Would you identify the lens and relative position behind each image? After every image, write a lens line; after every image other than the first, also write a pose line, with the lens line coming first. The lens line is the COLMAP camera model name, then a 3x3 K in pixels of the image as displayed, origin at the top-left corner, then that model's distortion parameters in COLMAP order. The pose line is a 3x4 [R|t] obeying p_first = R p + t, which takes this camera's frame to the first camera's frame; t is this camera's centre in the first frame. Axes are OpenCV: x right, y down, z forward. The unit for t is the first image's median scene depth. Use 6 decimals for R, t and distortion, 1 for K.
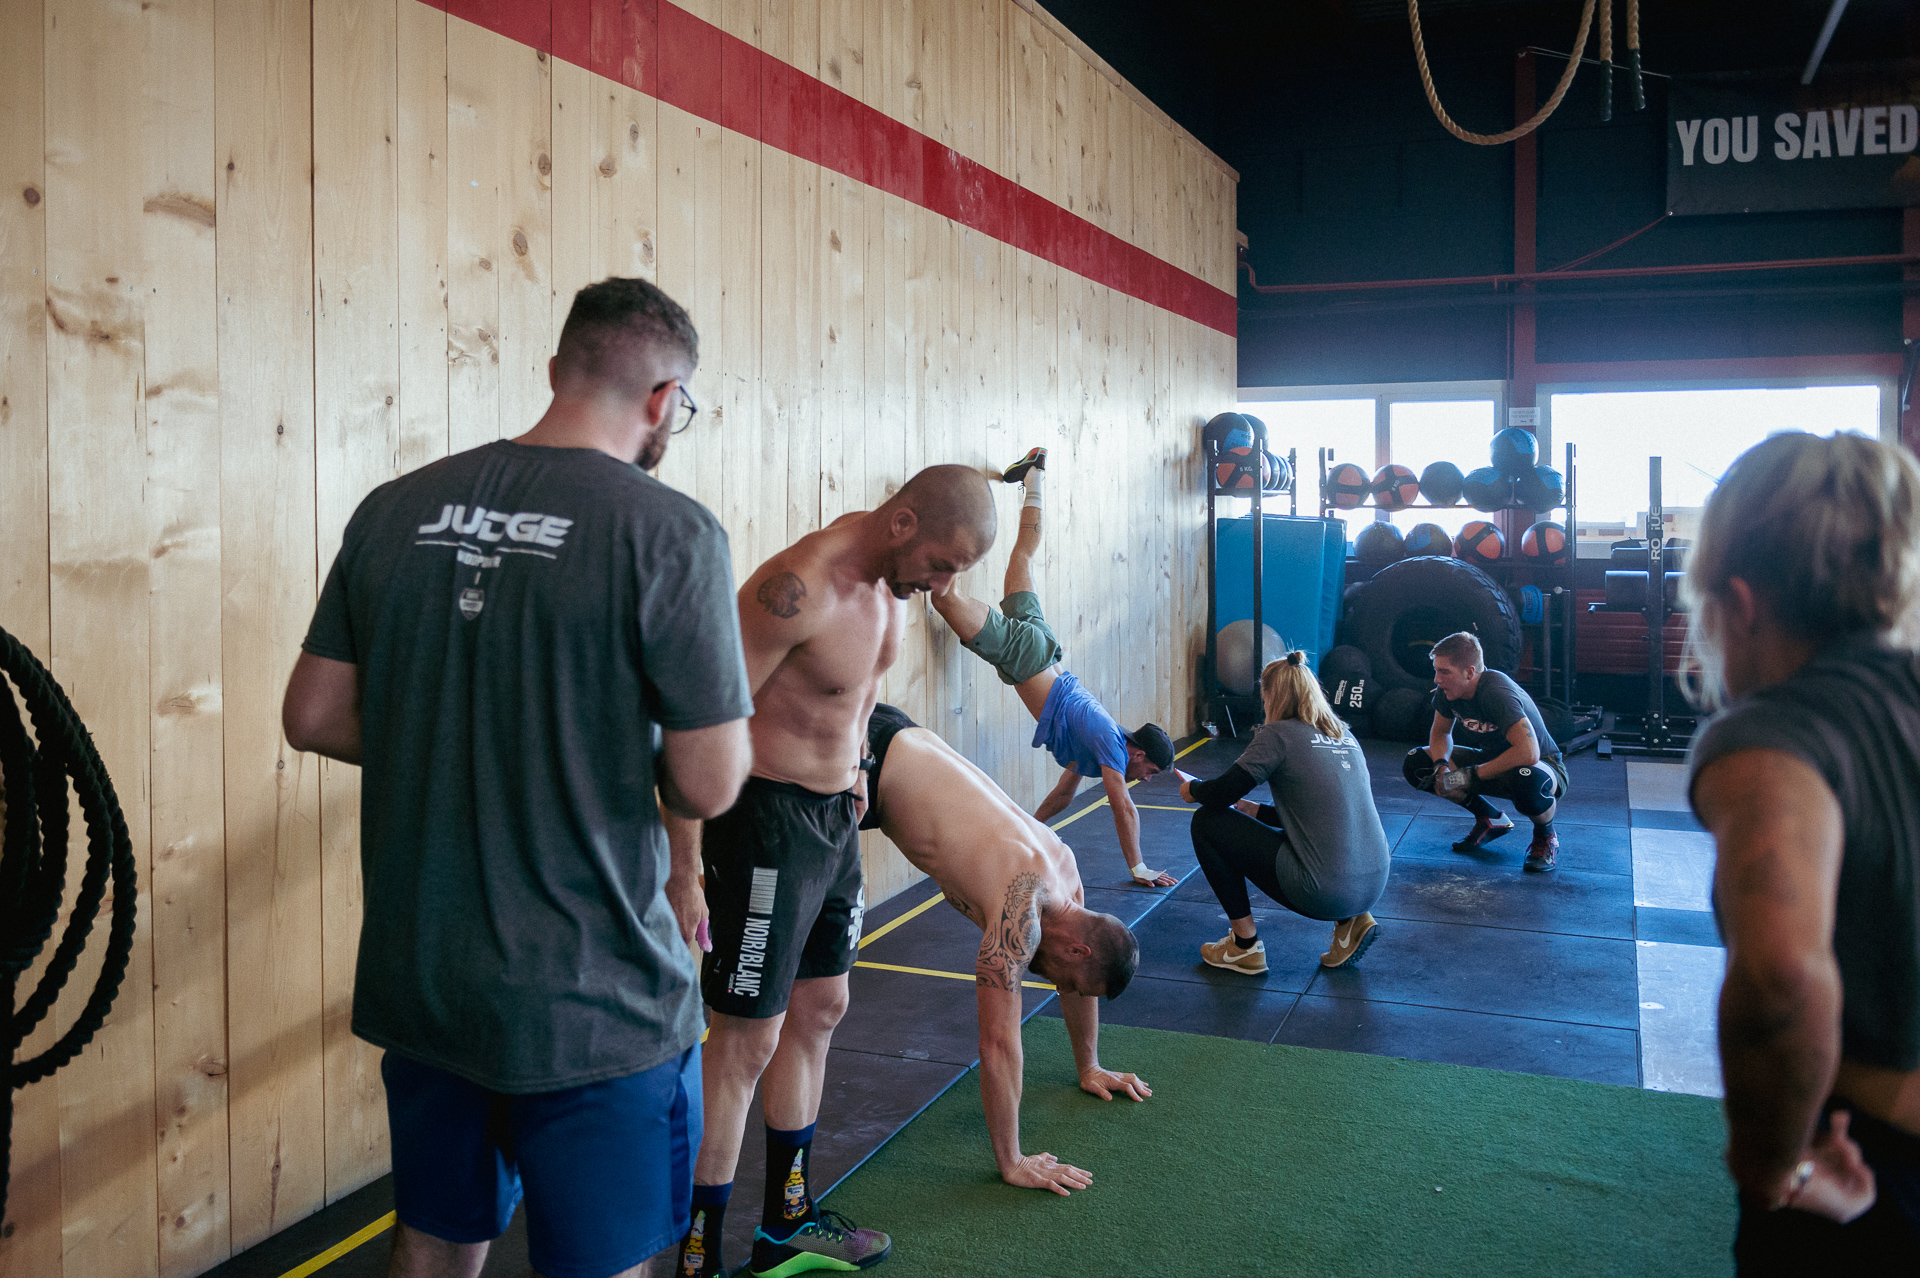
lens RADIAL K [[1593.4, 0, 970.5], [0, 1593.4, 518.4], [0, 0, 1]] dist [0.012308, 0.000261]
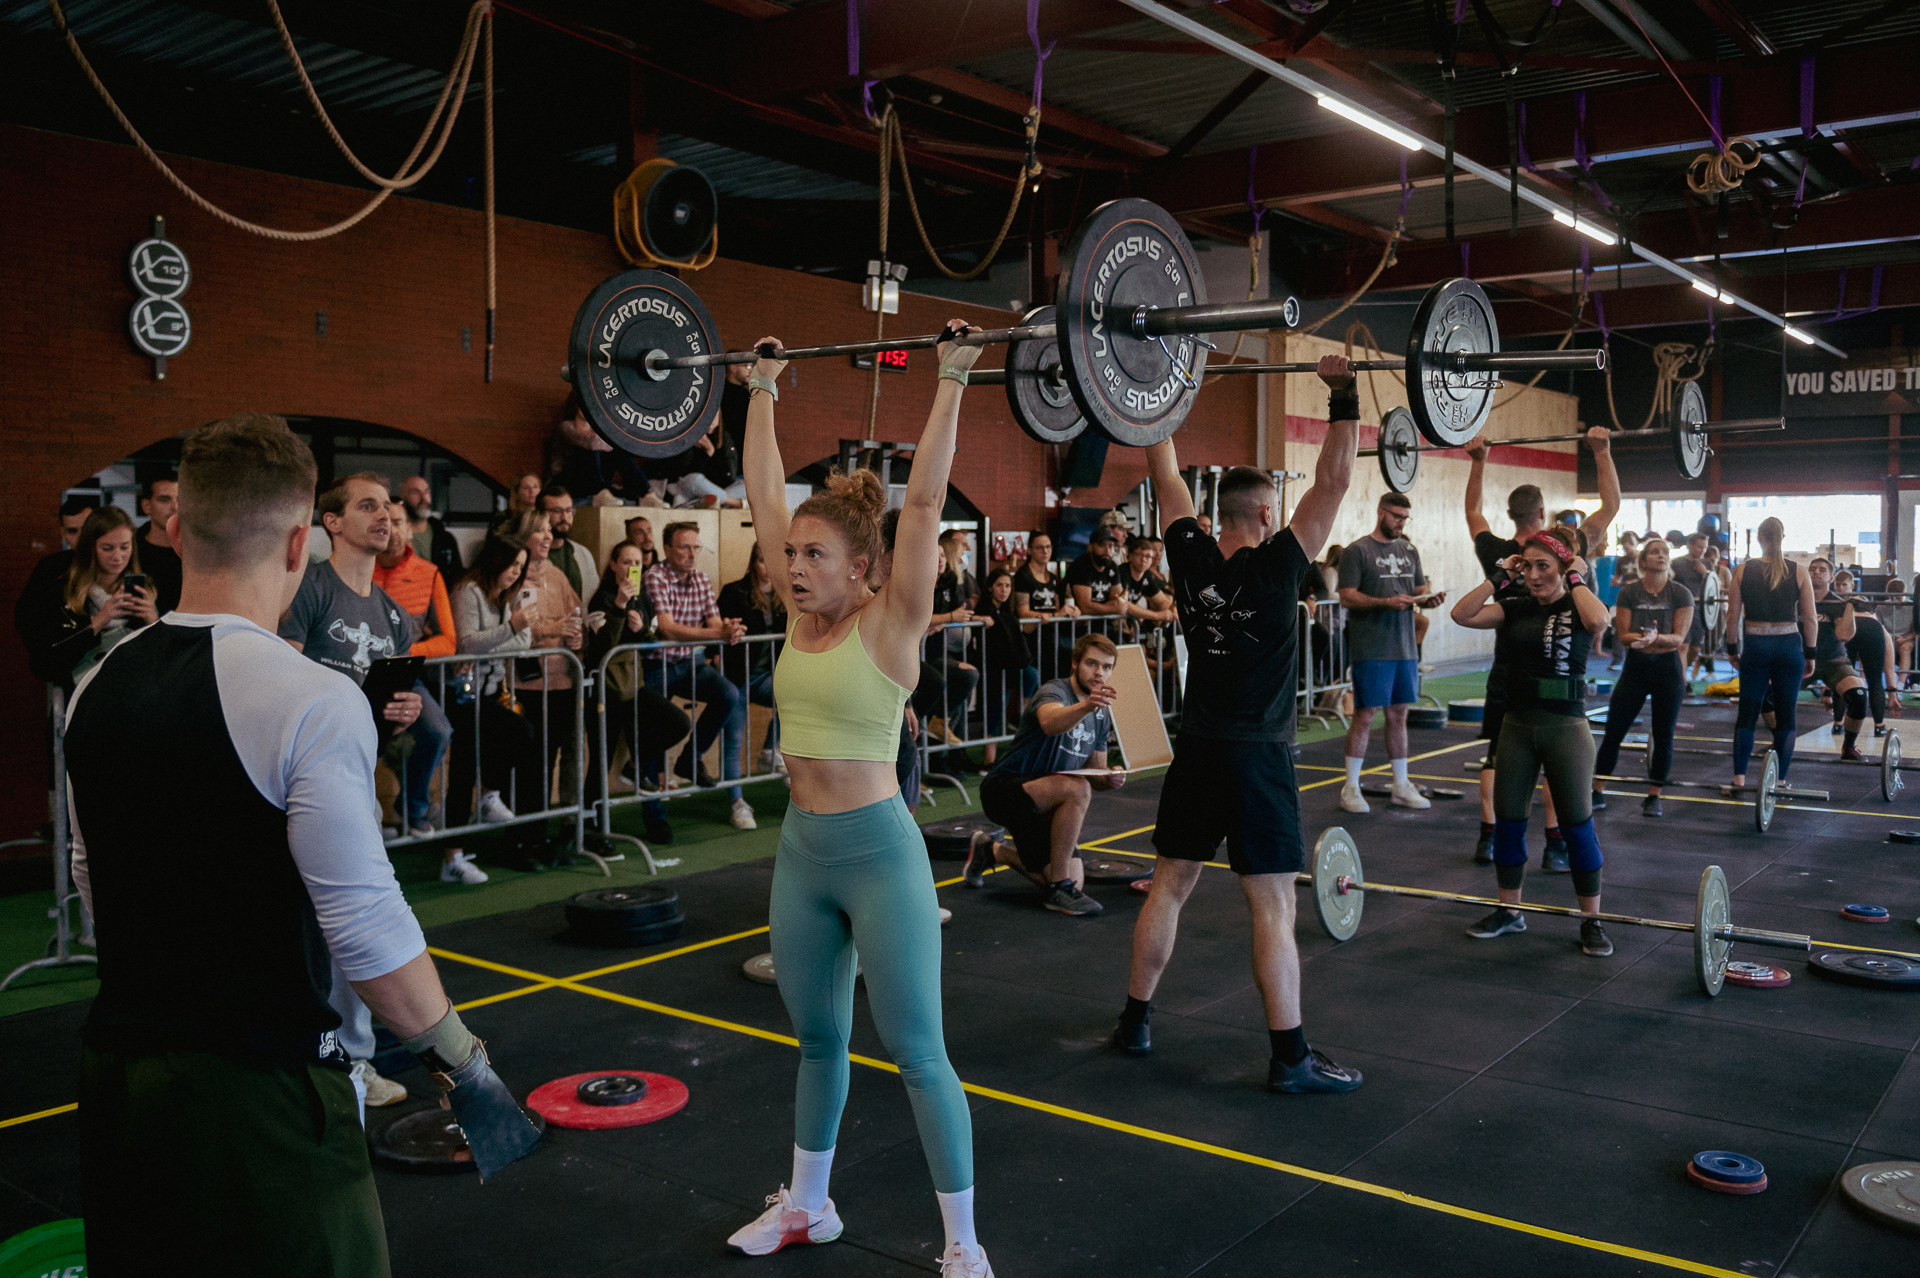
lens RADIAL K [[1594.9, 0, 958.9], [0, 1594.9, 586.0], [0, 0, 1]] dist [0.005407, 0.005941]
pose [[0.964294, 0.003298, -0.264815, -0.074800], [-0.002116, 0.999986, 0.004752, 0.035906], [0.264827, -0.004022, 0.964287, -1.450965]]
